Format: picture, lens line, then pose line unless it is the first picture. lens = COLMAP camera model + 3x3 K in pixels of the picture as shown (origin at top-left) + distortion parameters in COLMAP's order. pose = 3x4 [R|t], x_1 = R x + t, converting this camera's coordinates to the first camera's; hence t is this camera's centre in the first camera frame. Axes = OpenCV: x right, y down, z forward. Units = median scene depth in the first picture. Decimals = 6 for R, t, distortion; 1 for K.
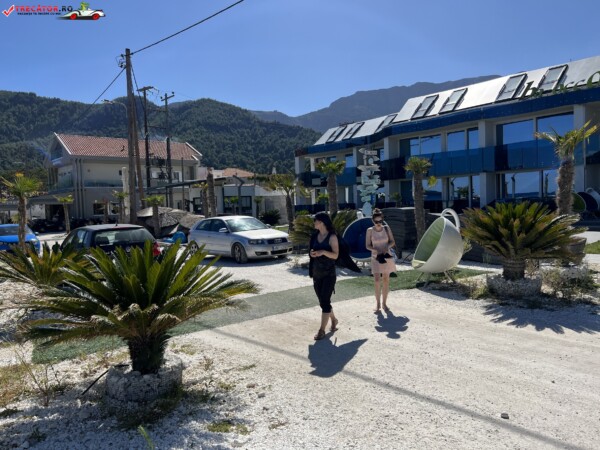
lens RADIAL K [[448.8, 0, 300.1], [0, 448.8, 225.4], [0, 0, 1]] dist [0.011385, -0.021265]
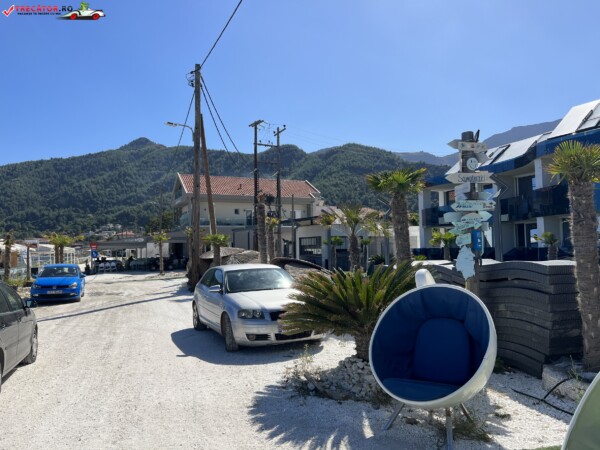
lens RADIAL K [[448.8, 0, 298.1], [0, 448.8, 225.9], [0, 0, 1]] dist [0.011385, -0.021265]
pose [[0.948048, 0.004102, -0.318100, 0.042221], [-0.033471, 0.995653, -0.086914, -0.008257], [0.316361, 0.093046, 0.944065, 0.153115]]
